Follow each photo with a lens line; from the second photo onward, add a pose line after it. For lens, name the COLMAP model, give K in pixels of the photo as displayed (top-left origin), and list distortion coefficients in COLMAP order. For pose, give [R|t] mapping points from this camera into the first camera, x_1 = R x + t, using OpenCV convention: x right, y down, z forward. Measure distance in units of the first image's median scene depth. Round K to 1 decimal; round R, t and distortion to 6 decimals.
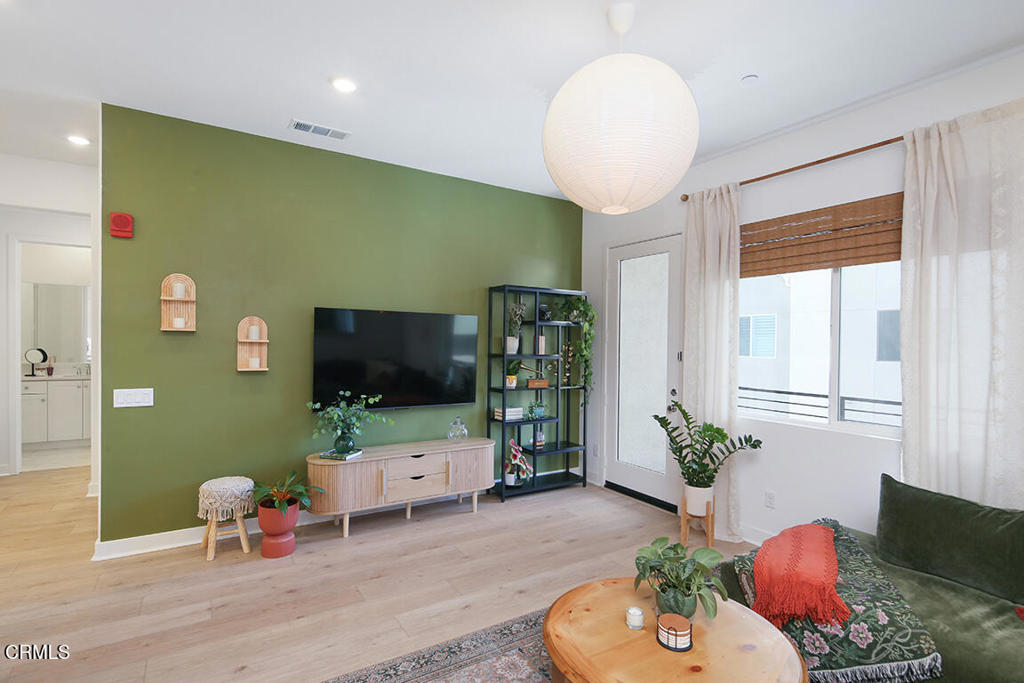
lens RADIAL K [[499.5, 0, 517.1], [0, 499.5, 344.6], [0, 0, 1]] dist [0.010411, -0.006436]
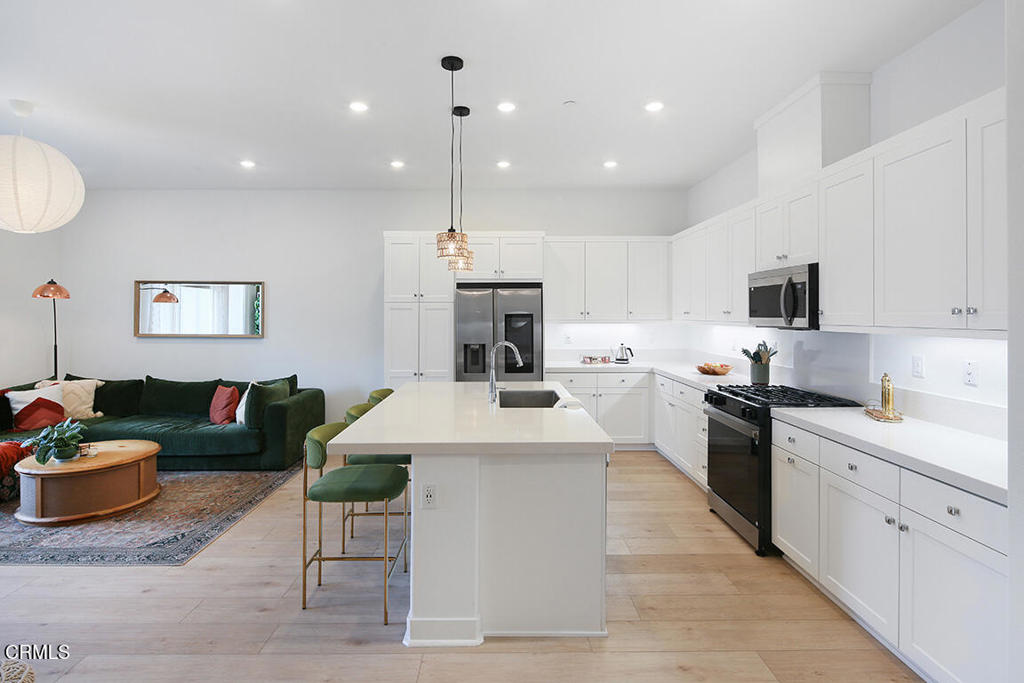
lens RADIAL K [[499.5, 0, 500.9], [0, 499.5, 312.4], [0, 0, 1]] dist [0.010411, -0.006436]
pose [[-0.847573, -0.013502, 0.530508, -1.293657], [-0.009442, 0.999902, 0.010364, -0.036894], [-0.530595, 0.003775, -0.847617, 1.060036]]
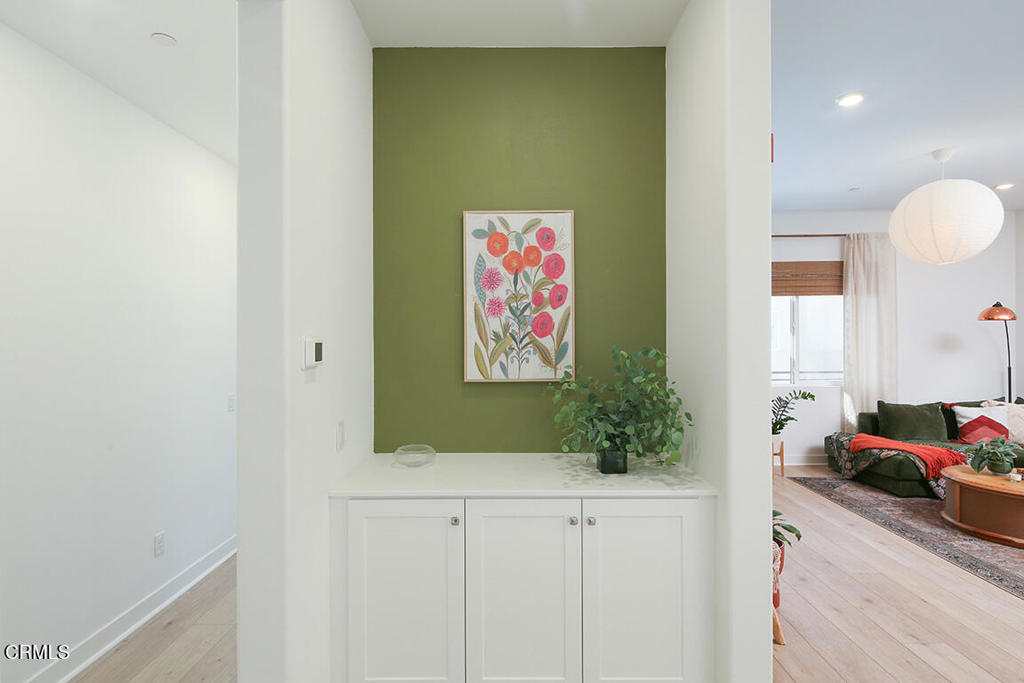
lens RADIAL K [[499.5, 0, 513.6], [0, 499.5, 339.6], [0, 0, 1]] dist [0.010411, -0.006436]
pose [[0.529669, -0.018808, 0.847996, -1.432554], [0.015703, 0.999800, 0.012366, -0.033890], [-0.848059, 0.006766, 0.529858, 0.934218]]
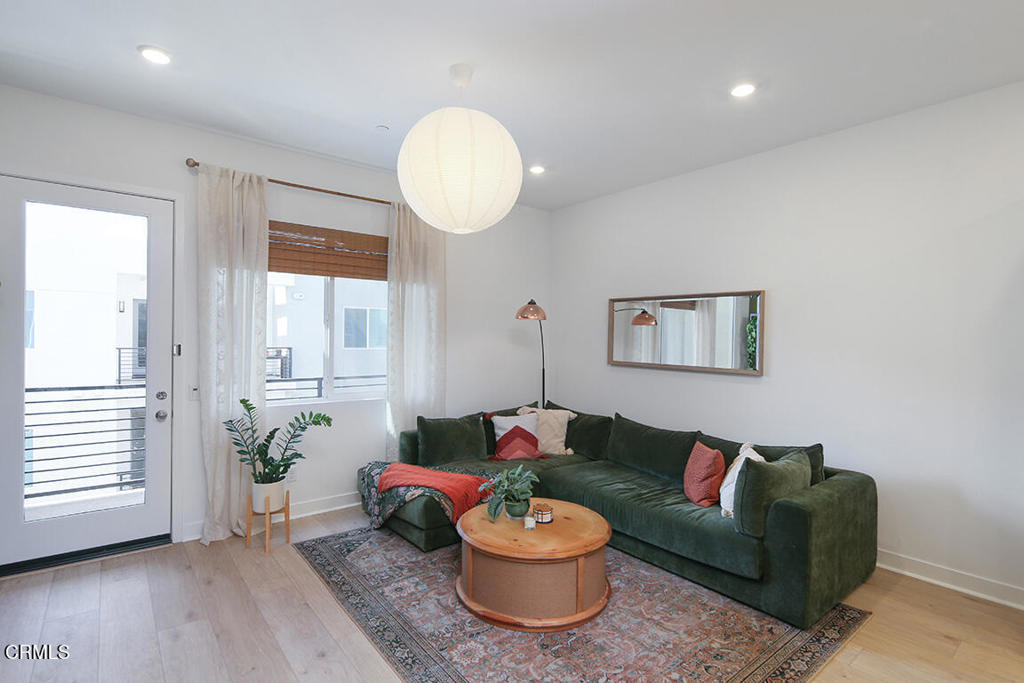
lens RADIAL K [[499.5, 0, 500.4], [0, 499.5, 335.3], [0, 0, 1]] dist [0.010411, -0.006436]
pose [[-0.101082, -0.009916, 0.994829, -0.711457], [-0.009346, 0.999916, 0.009017, -0.017568], [-0.994834, -0.008386, -0.101166, 0.713083]]
